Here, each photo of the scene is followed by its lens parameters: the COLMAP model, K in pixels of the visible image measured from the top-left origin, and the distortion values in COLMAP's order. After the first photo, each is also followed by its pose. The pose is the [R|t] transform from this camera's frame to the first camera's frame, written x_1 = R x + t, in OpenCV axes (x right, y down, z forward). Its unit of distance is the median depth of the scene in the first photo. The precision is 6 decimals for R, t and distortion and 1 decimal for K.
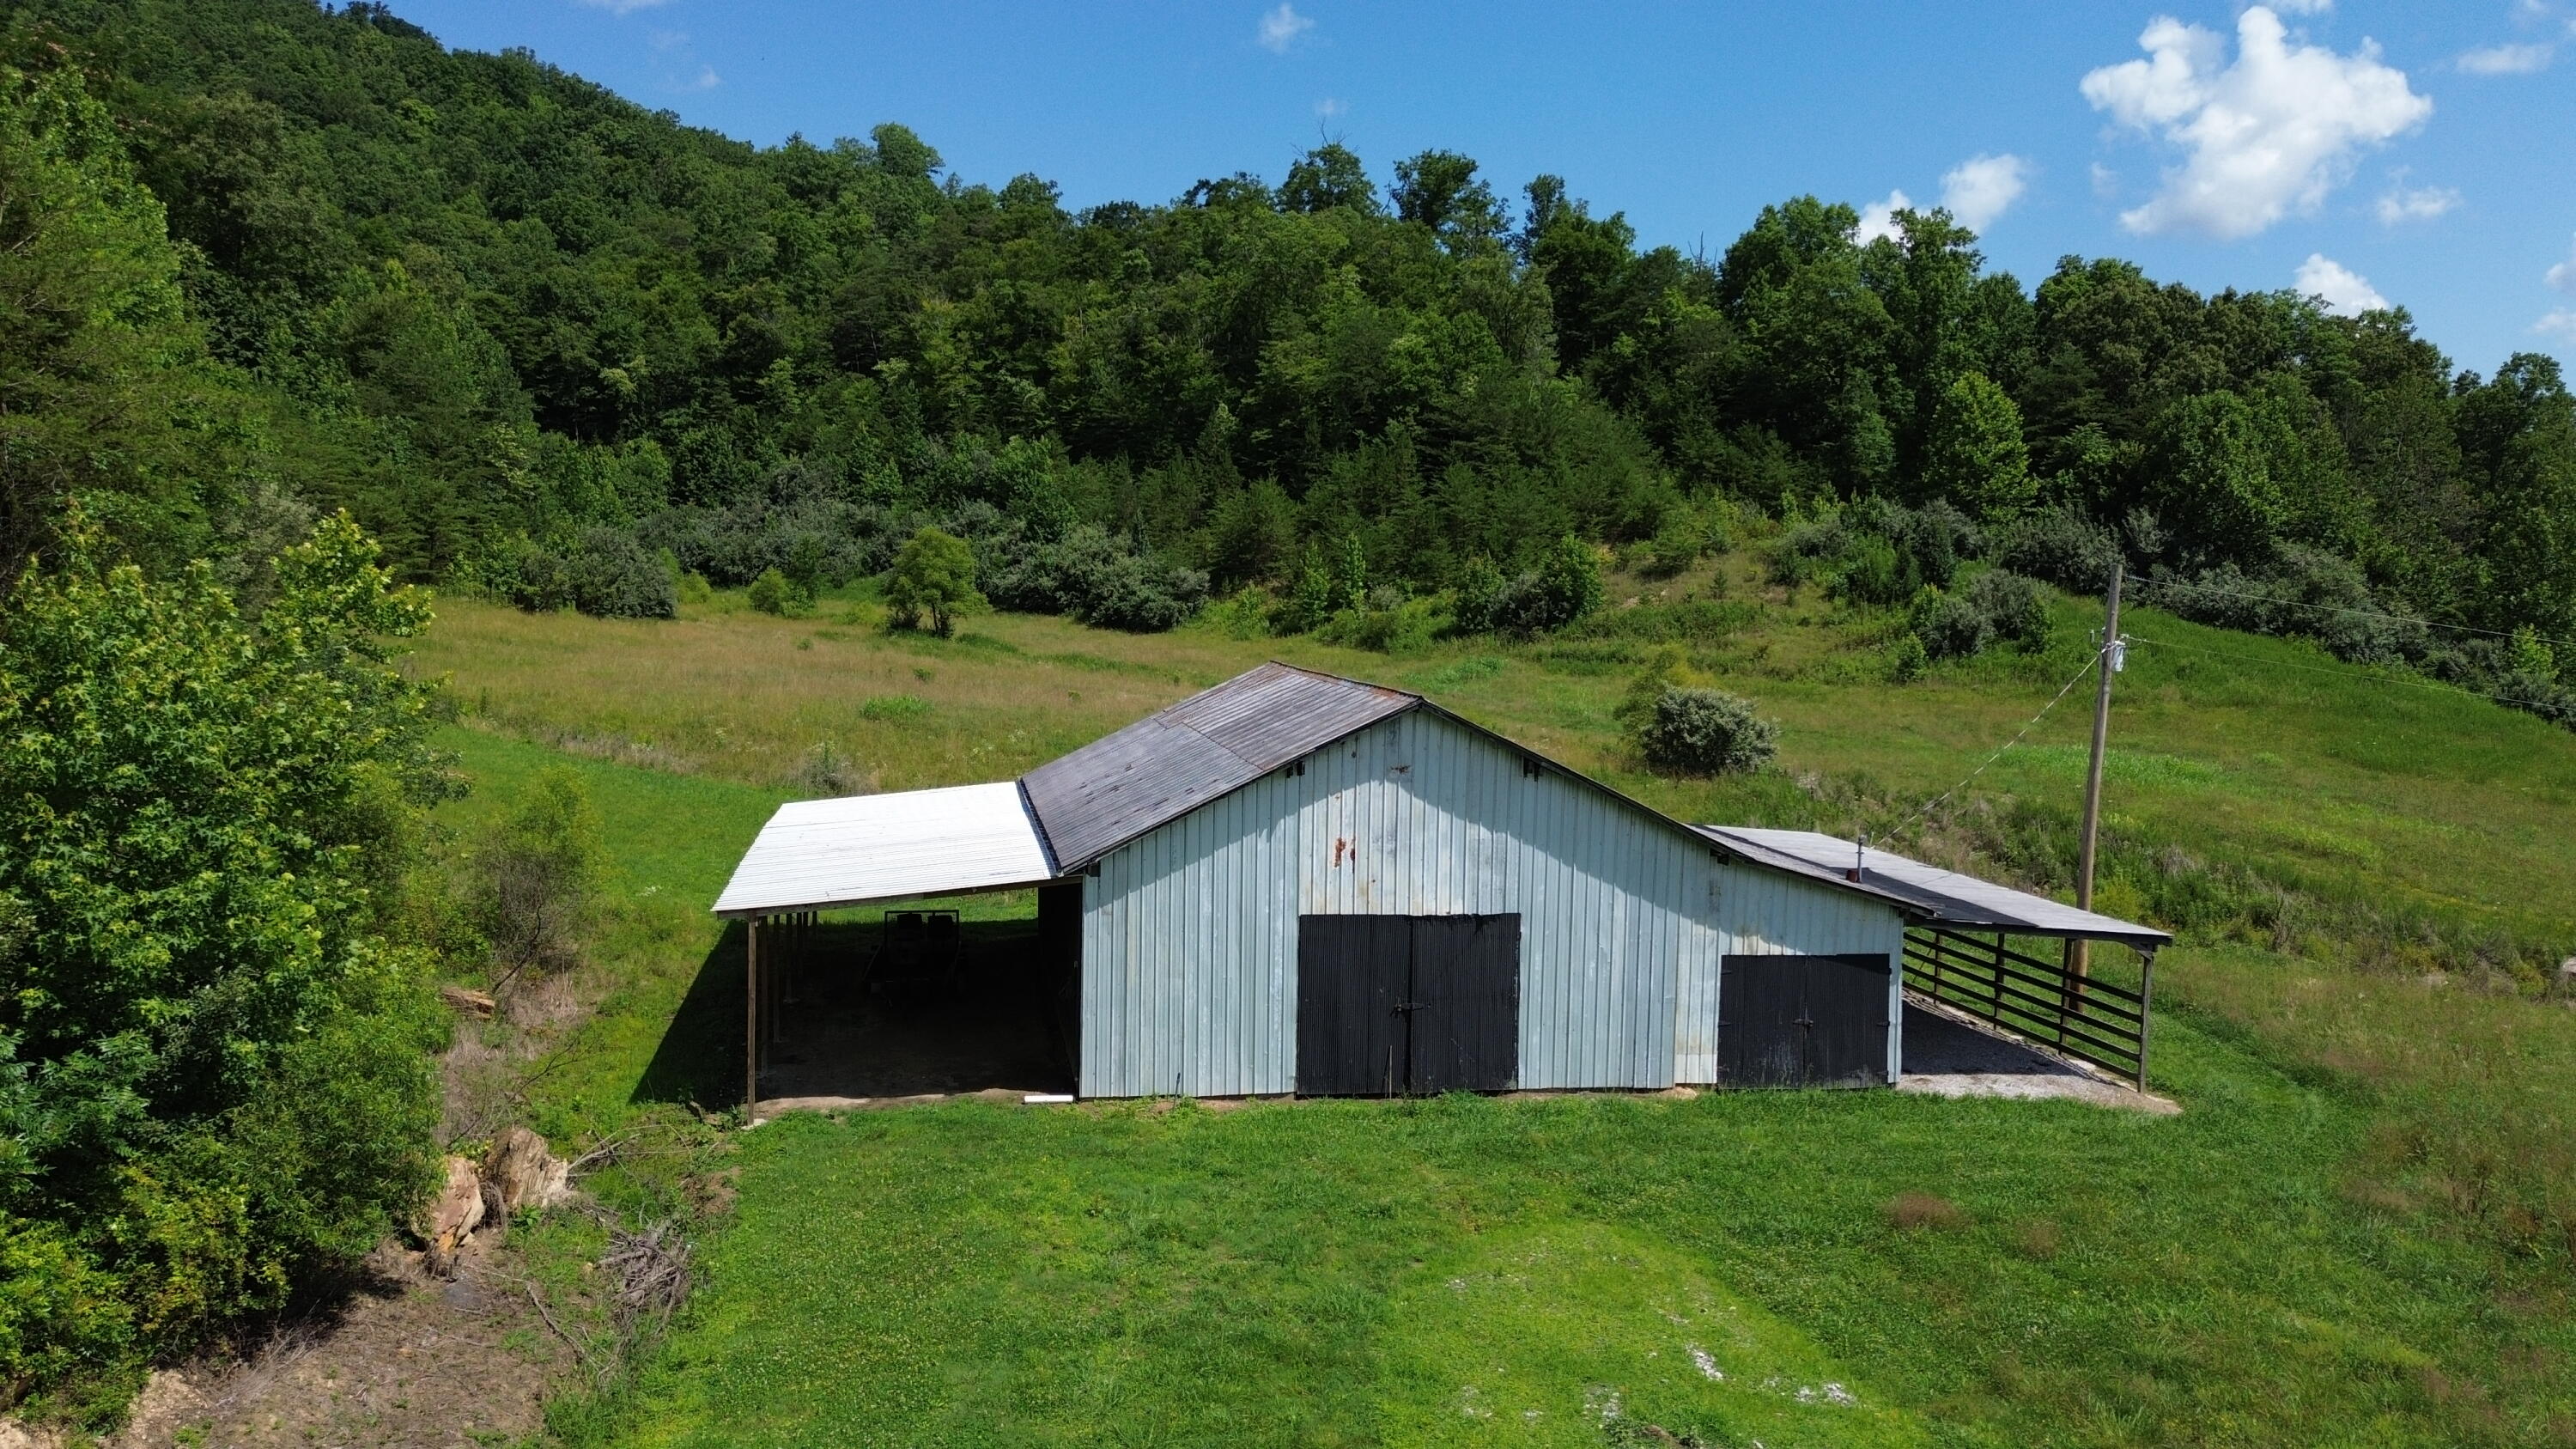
lens RADIAL K [[1798.1, 0, 1288.0], [0, 1798.1, 724.5], [0, 0, 1]] dist [0.140134, -0.189368]
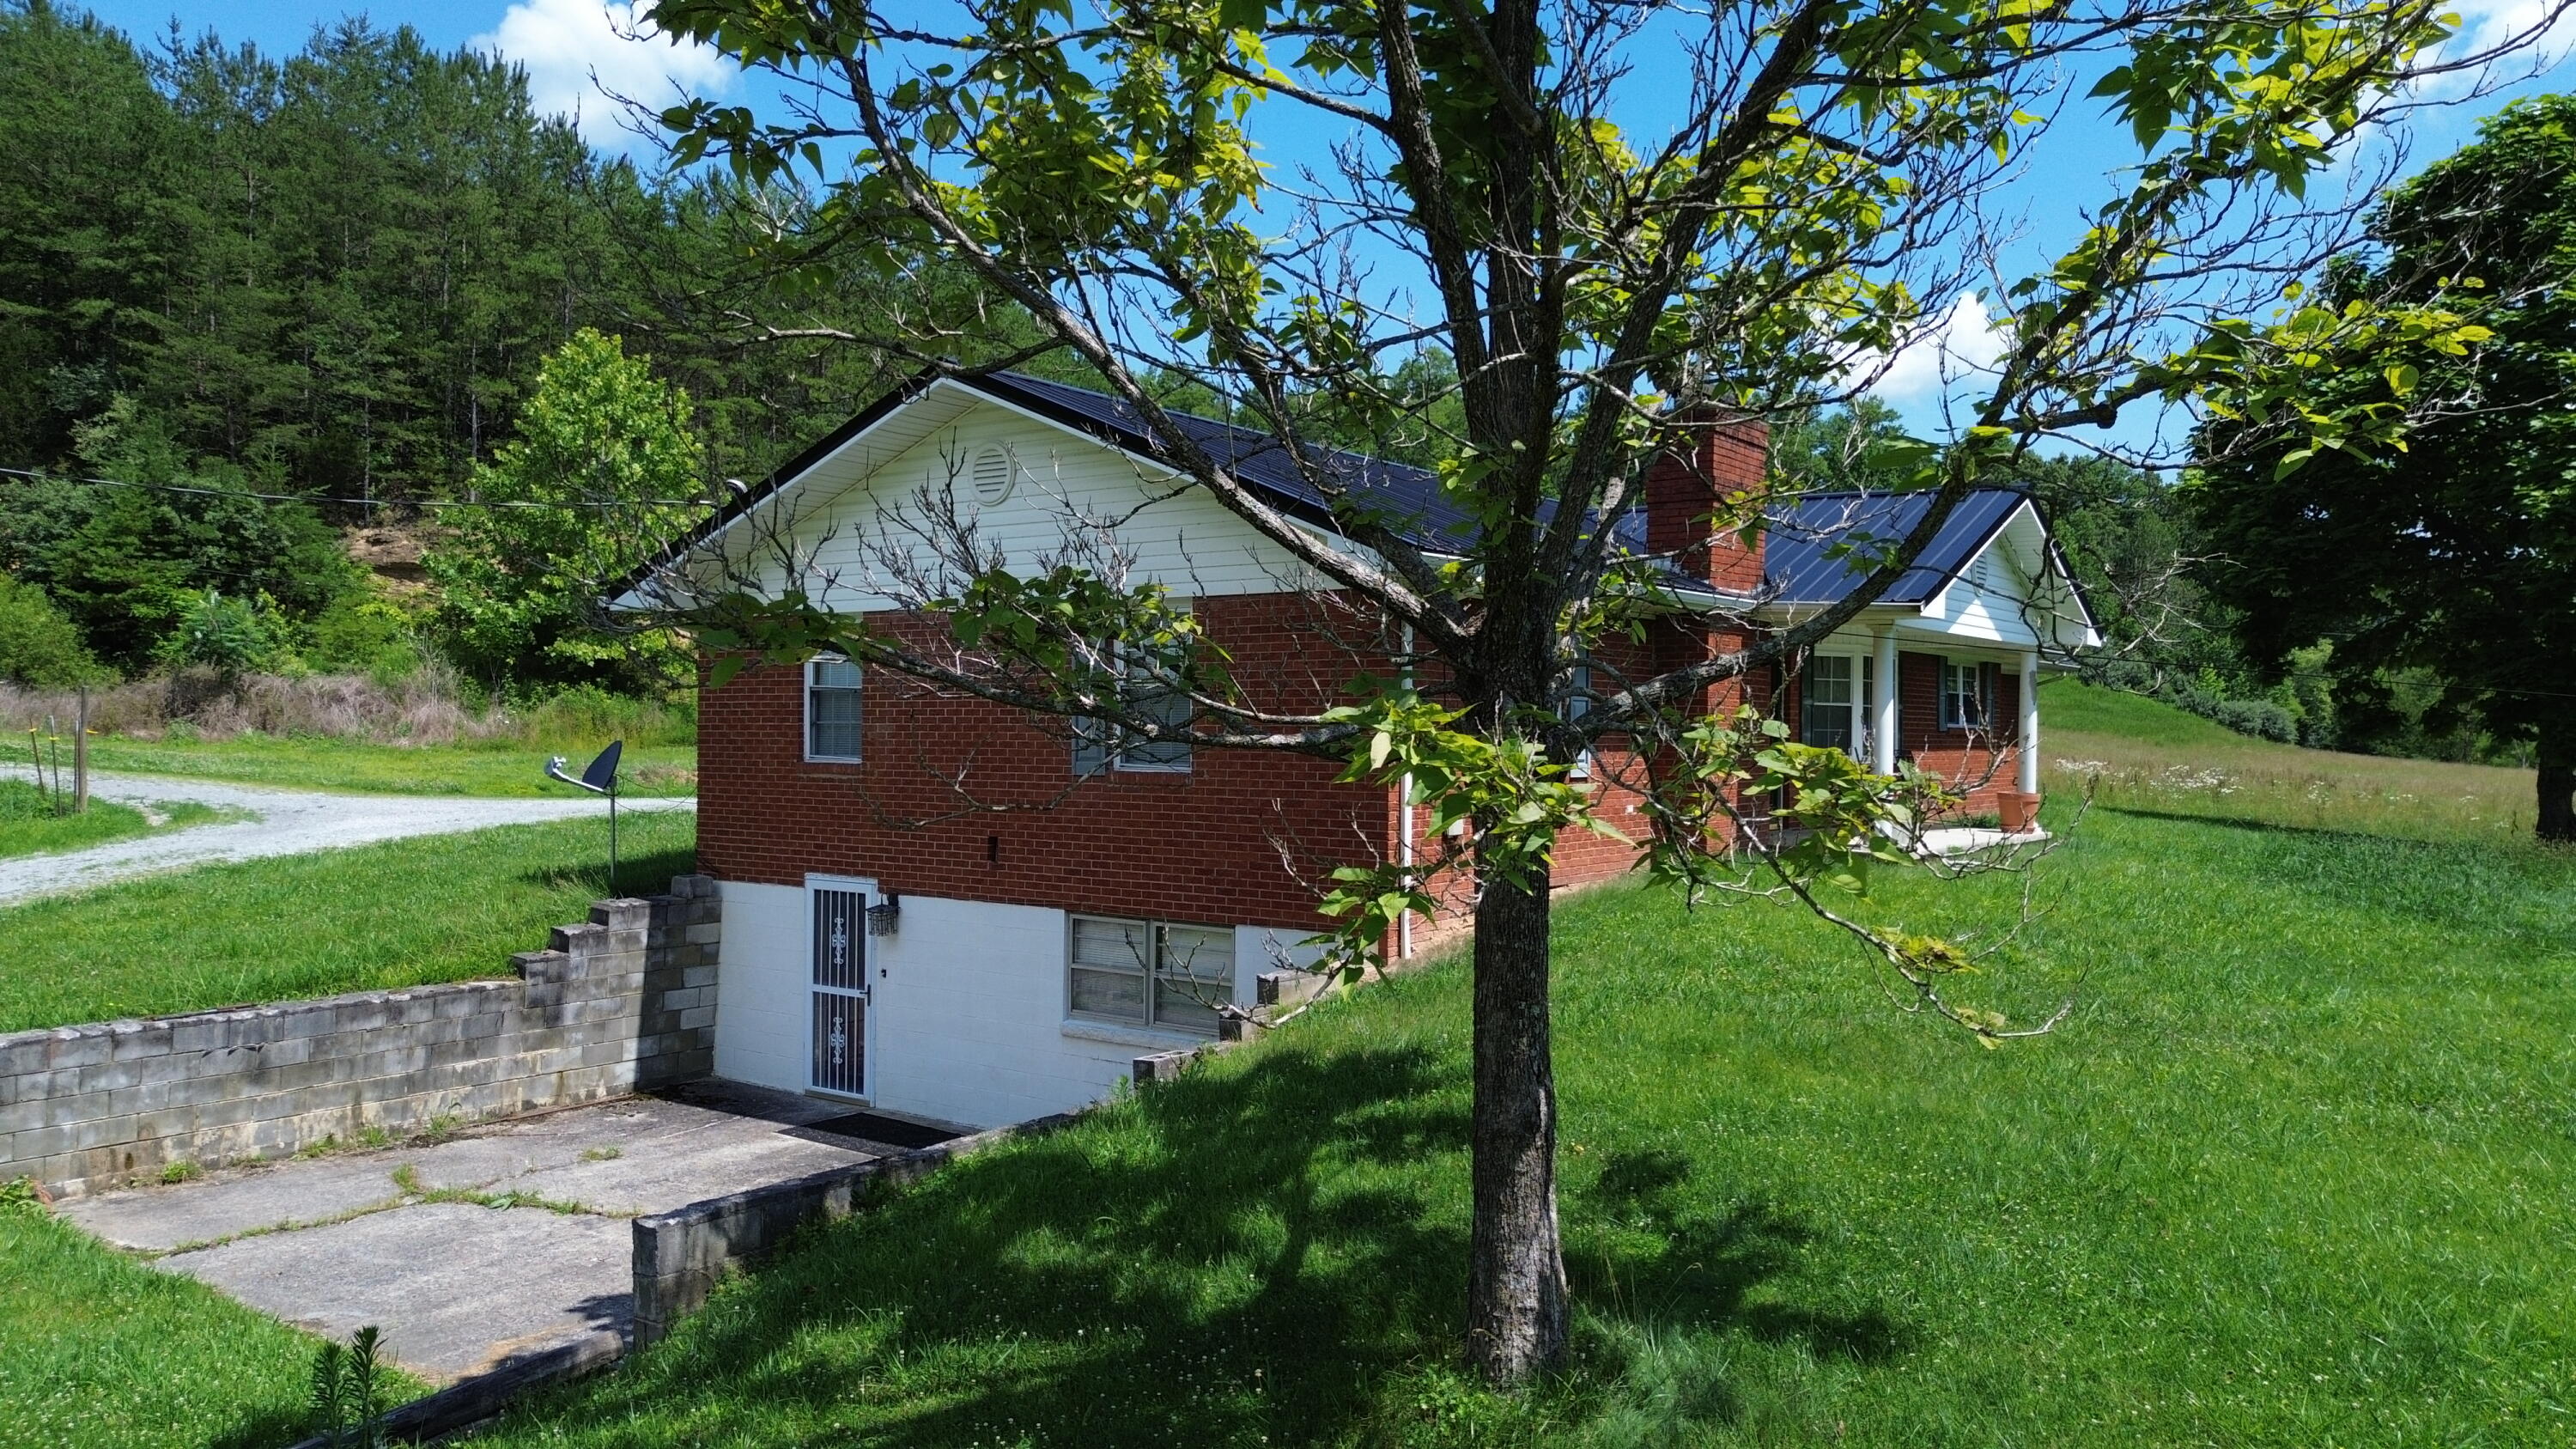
lens RADIAL K [[1828.2, 0, 1288.0], [0, 1828.2, 724.5], [0, 0, 1]] dist [0.058352, -0.059784]
pose [[0.999378, -0.002442, -0.035188, -0.036947], [-0.000314, 0.996945, -0.078108, 0.064355], [0.035271, 0.078071, 0.996324, -0.323627]]
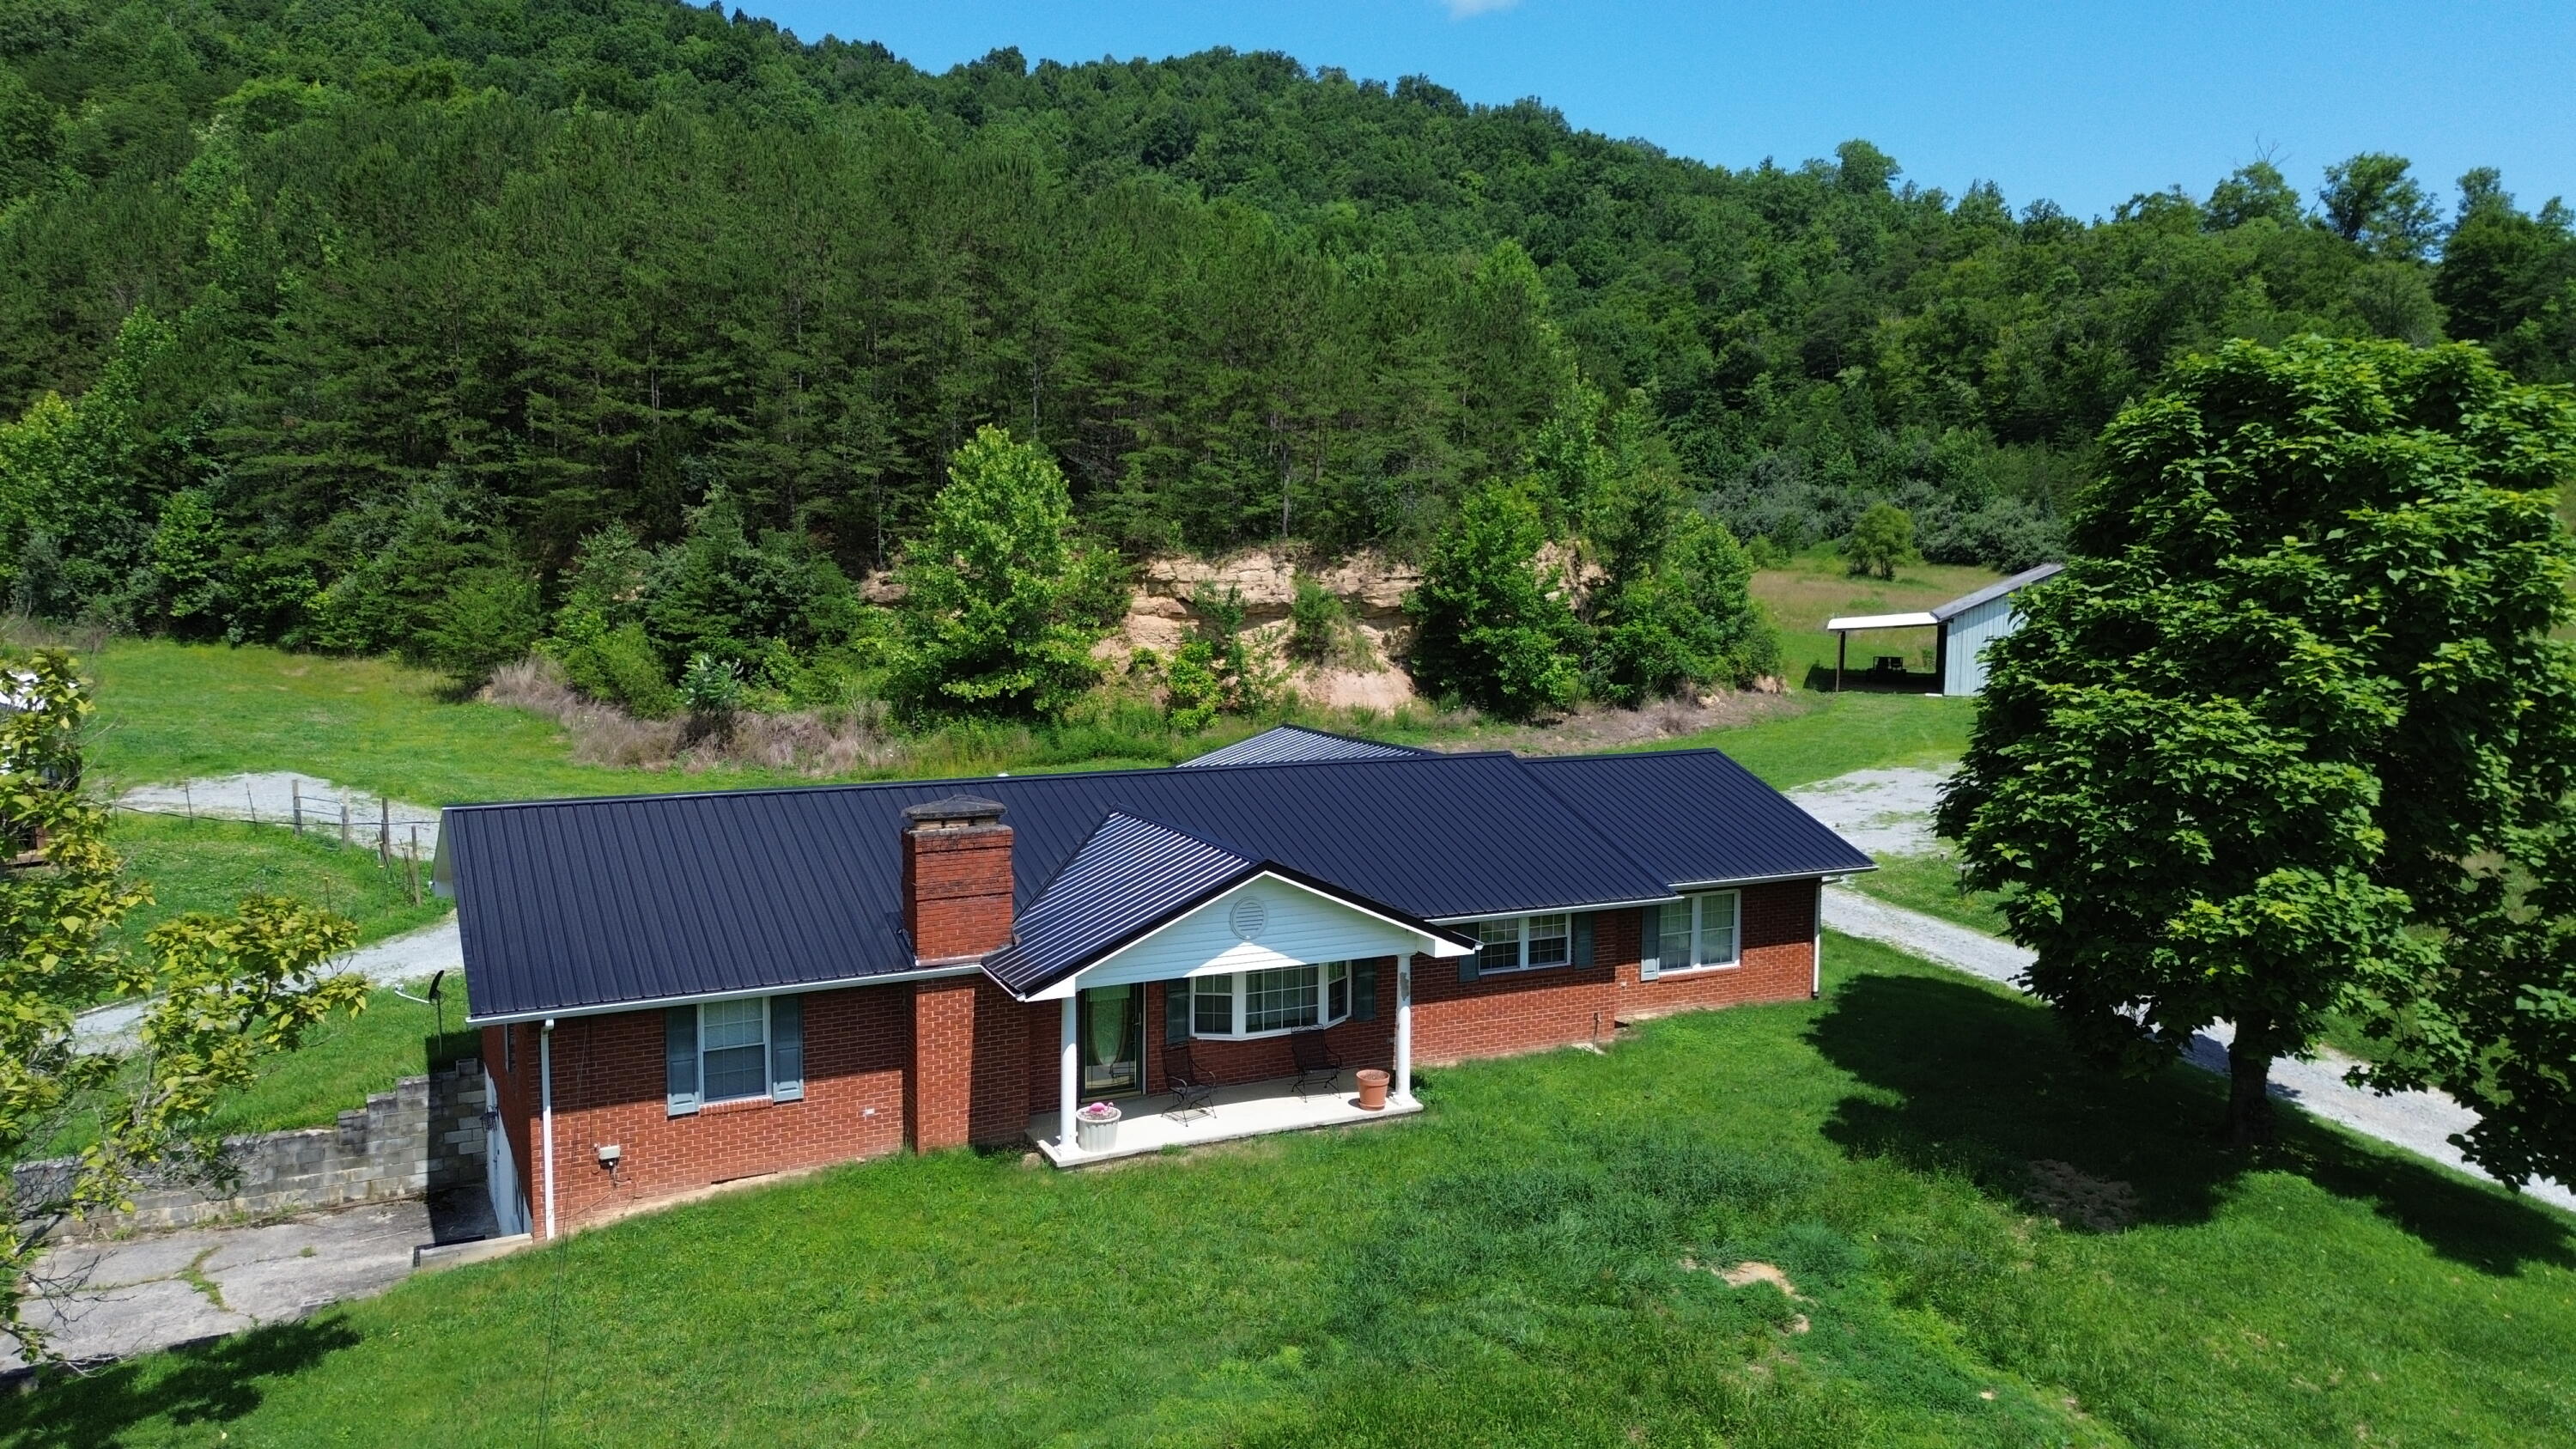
lens RADIAL K [[1827.4, 0, 1288.0], [0, 1827.4, 724.5], [0, 0, 1]] dist [0.063987, -0.058643]
pose [[0.880034, 0.040512, -0.473180, 0.055249], [-0.034276, 0.999175, 0.021798, 0.032958], [0.473672, -0.002964, 0.880696, -0.332111]]
